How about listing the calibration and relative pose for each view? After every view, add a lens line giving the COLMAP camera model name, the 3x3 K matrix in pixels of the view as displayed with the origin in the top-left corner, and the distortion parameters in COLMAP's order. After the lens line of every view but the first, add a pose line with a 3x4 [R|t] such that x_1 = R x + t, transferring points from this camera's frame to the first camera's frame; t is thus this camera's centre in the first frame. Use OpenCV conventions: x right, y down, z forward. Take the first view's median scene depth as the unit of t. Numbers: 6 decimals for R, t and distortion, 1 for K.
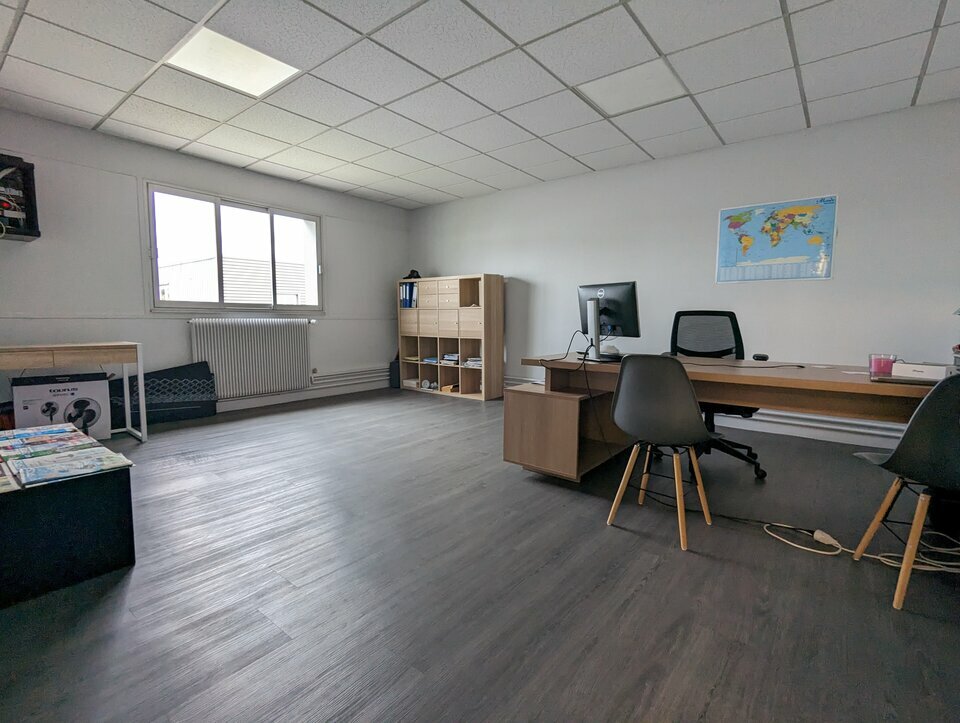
lens RADIAL K [[454.4, 0, 483.7], [0, 454.4, 361.9], [0, 0, 1]] dist [0.002694, 0.000303]
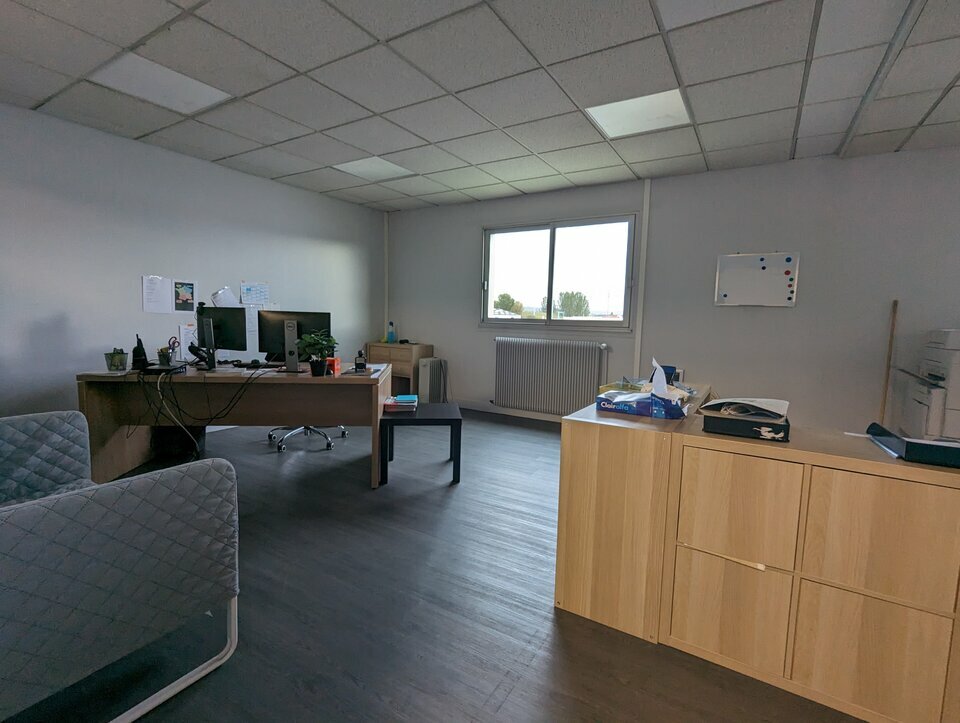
lens RADIAL K [[454.4, 0, 483.7], [0, 454.4, 361.9], [0, 0, 1]] dist [0.002694, 0.000303]
pose [[0.127387, 0.091458, -0.987627, 0.448433], [-0.114939, 0.990392, 0.076889, -0.092951], [0.985171, 0.103722, 0.136675, 0.687639]]
